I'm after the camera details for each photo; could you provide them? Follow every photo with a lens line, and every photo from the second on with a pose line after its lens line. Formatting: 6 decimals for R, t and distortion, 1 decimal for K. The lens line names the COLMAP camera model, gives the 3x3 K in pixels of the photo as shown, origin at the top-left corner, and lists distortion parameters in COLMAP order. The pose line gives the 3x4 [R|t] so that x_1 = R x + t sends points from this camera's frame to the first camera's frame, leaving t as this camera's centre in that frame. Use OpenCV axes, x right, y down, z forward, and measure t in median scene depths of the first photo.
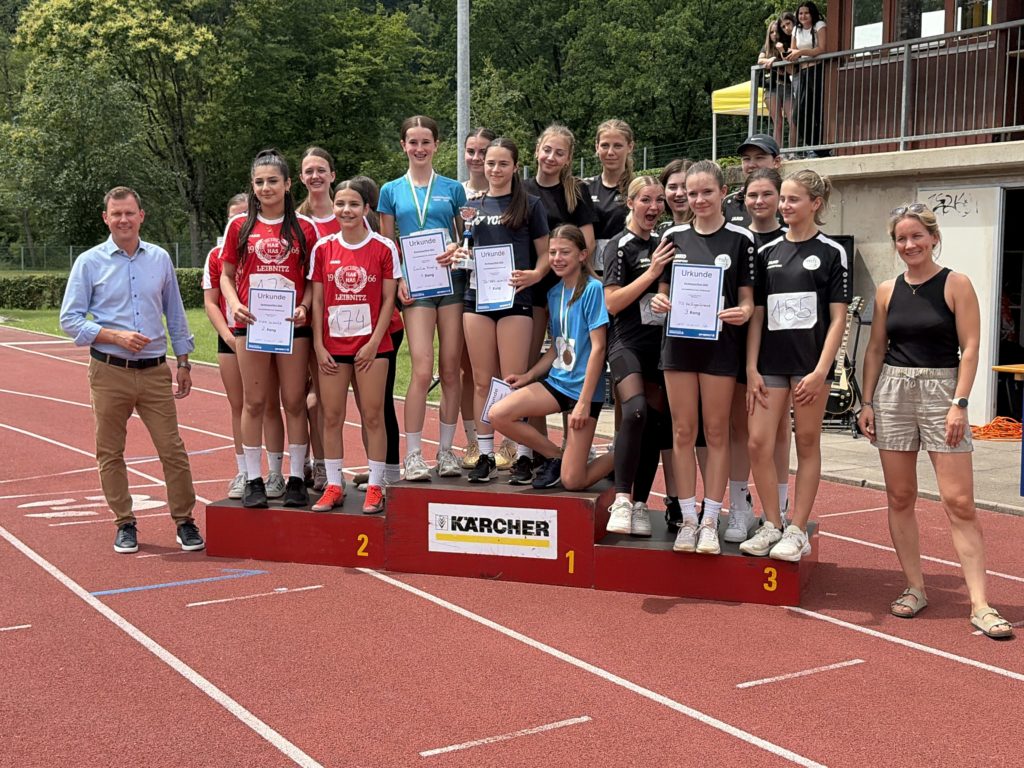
lens RADIAL K [[1328.1, 0, 507.4], [0, 1328.1, 384.8], [0, 0, 1]] dist [0.135704, -0.496320]
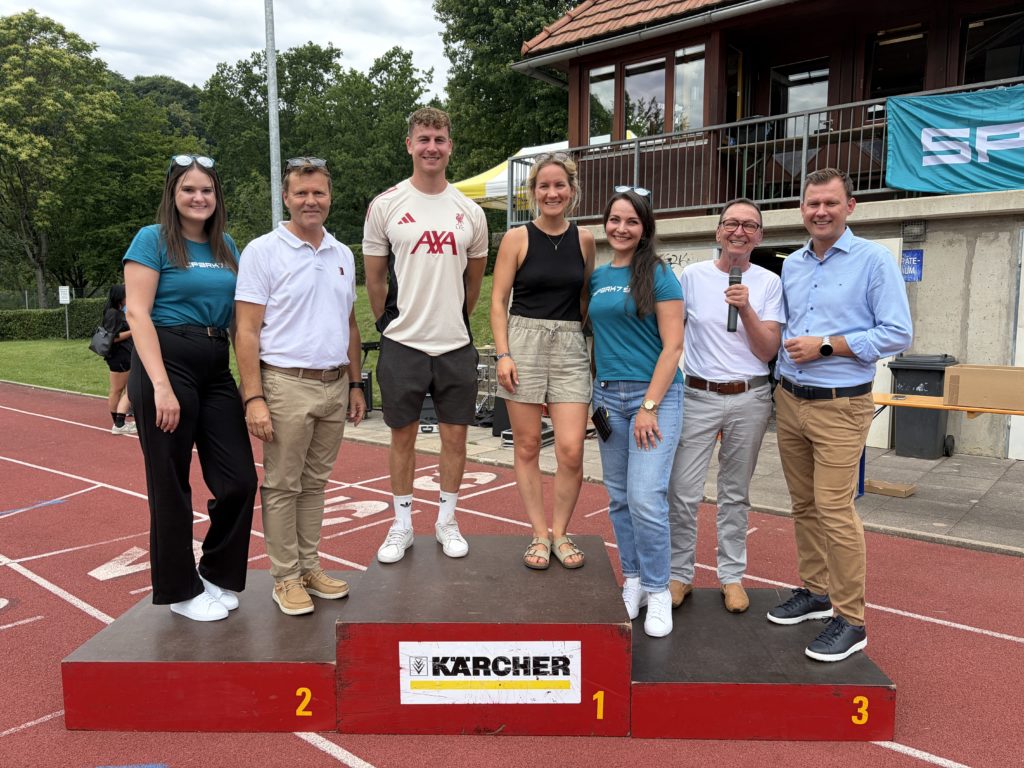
lens RADIAL K [[781.6, 0, 512.8], [0, 781.6, 388.6], [0, 0, 1]] dist [0.023587, -0.026362]
pose [[0.952891, -0.038471, 0.300862, -0.089670], [0.032959, 0.999183, 0.023377, -0.042852], [-0.301515, -0.012360, 0.953381, 0.409553]]
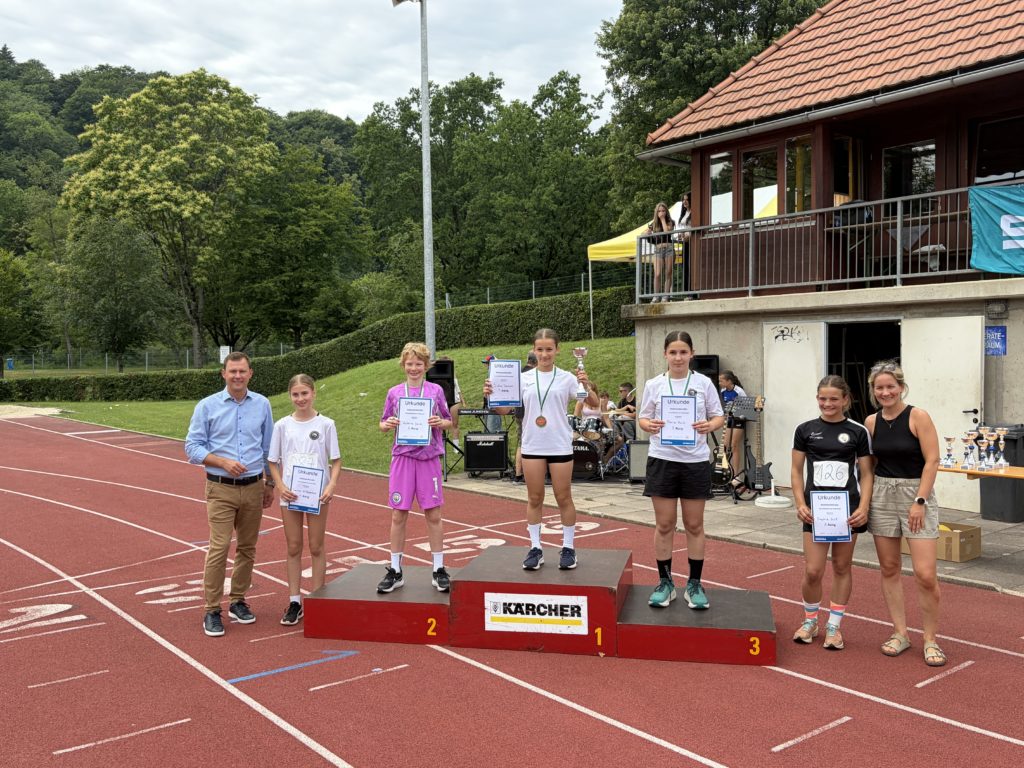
lens RADIAL K [[943.4, 0, 512.2], [0, 943.4, 379.1], [0, 0, 1]] dist [0.009280, 0.004334]
pose [[0.994448, -0.018875, 0.103520, -0.089131], [0.025319, 0.997799, -0.061290, -0.044621], [-0.102135, 0.063570, 0.992737, 0.051317]]
